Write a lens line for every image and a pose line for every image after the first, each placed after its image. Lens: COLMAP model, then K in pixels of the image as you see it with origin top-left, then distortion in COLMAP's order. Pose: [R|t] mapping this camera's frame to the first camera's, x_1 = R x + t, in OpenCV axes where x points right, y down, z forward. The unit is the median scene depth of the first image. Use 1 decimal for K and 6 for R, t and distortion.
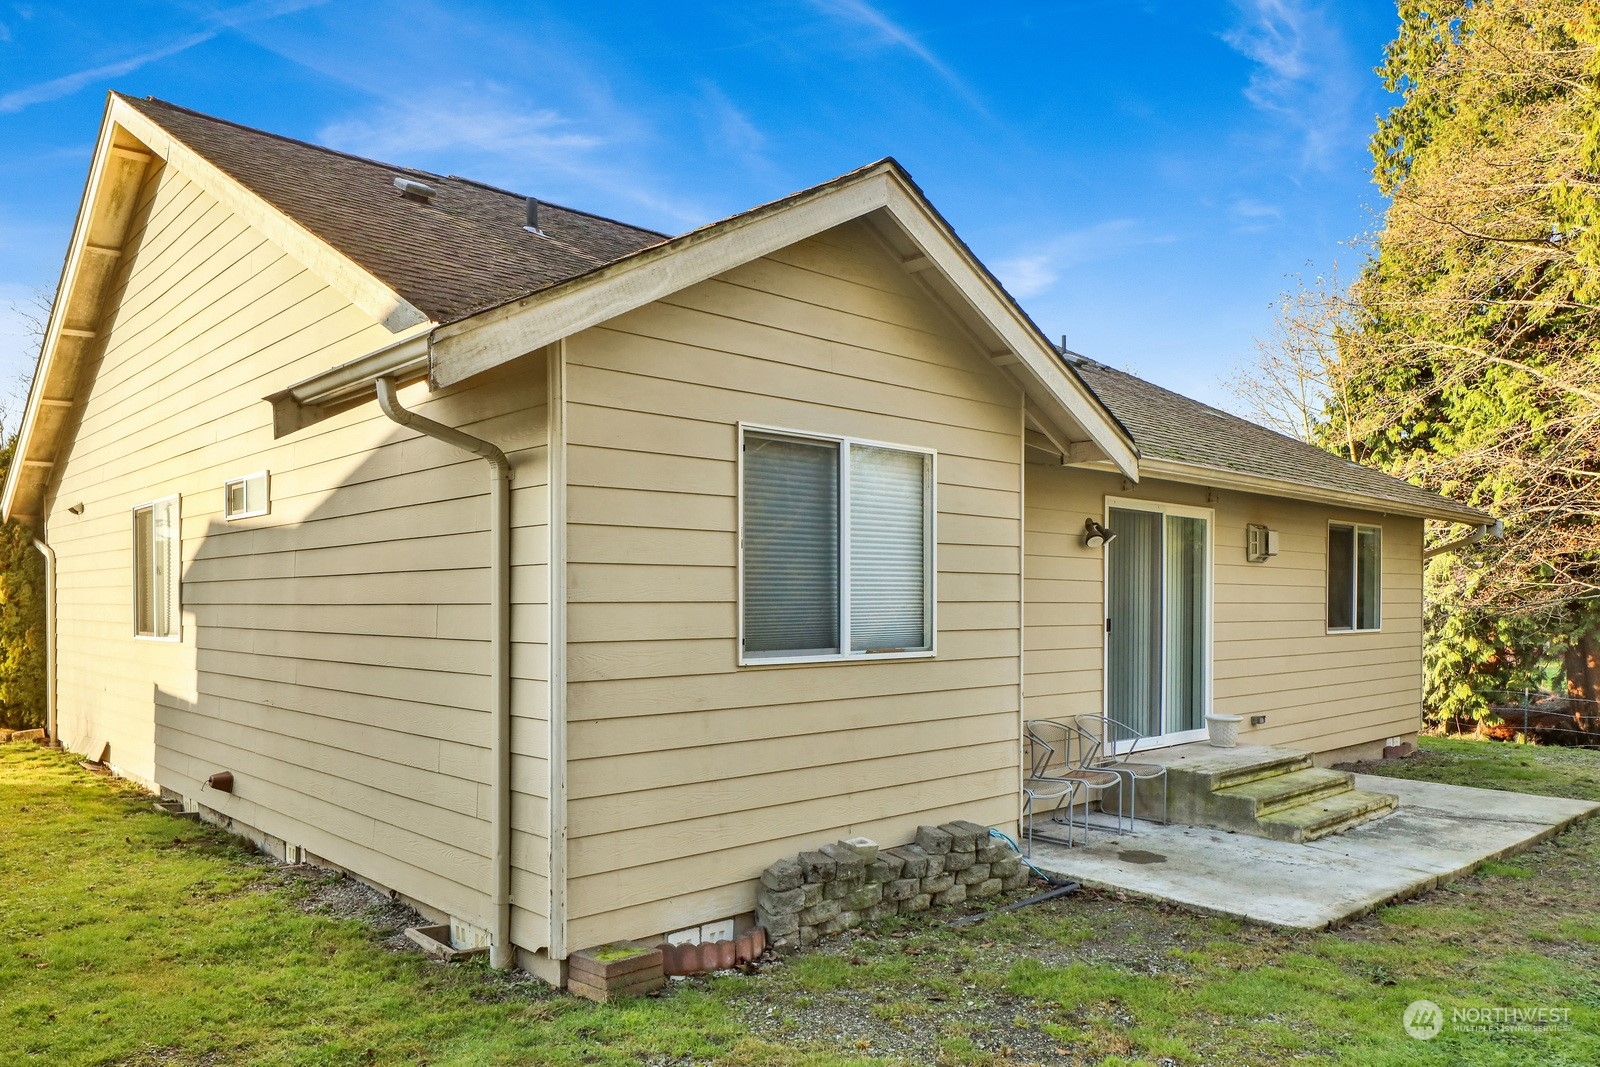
lens RADIAL K [[1119.7, 0, 800.4], [0, 1119.7, 620.6], [0, 0, 1]] dist [0.001369, 0.000312]
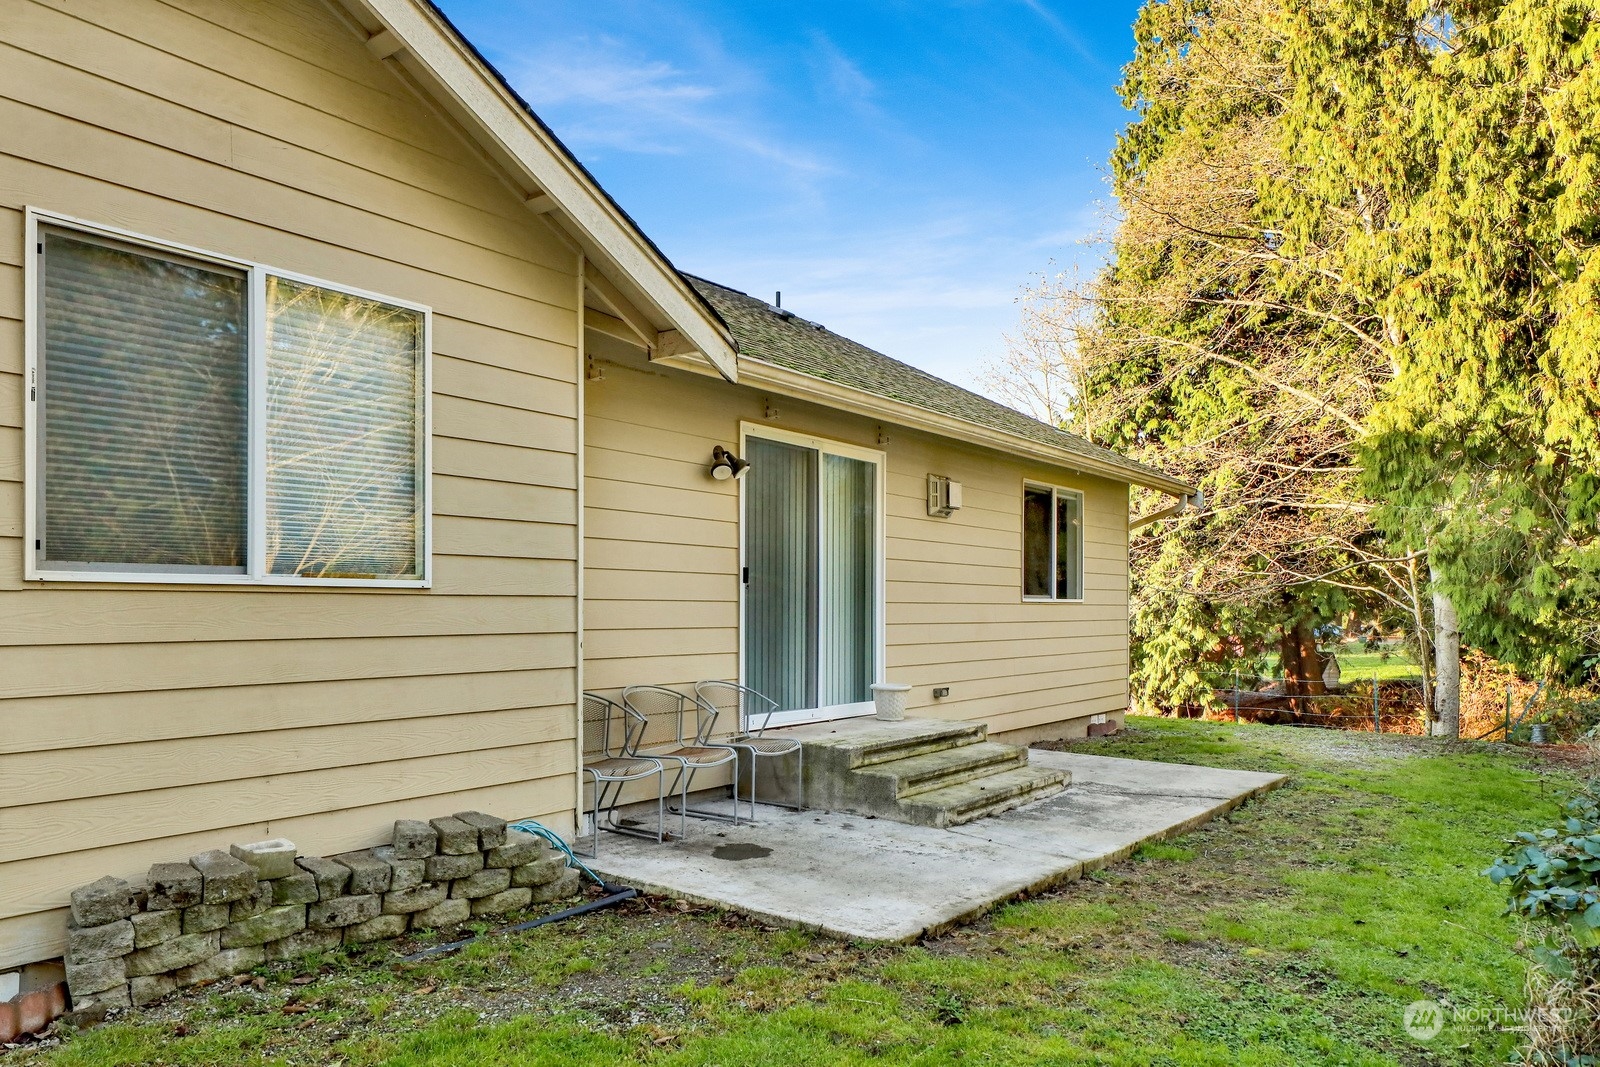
lens RADIAL K [[1097.9, 0, 796.6], [0, 1097.9, 601.0], [0, 0, 1]] dist [0.003111, -0.001176]
pose [[0.984914, 0.004861, 0.172975, 0.189351], [-0.001410, 0.999798, -0.020073, 0.044323], [-0.173038, 0.019527, 0.984722, 0.201870]]
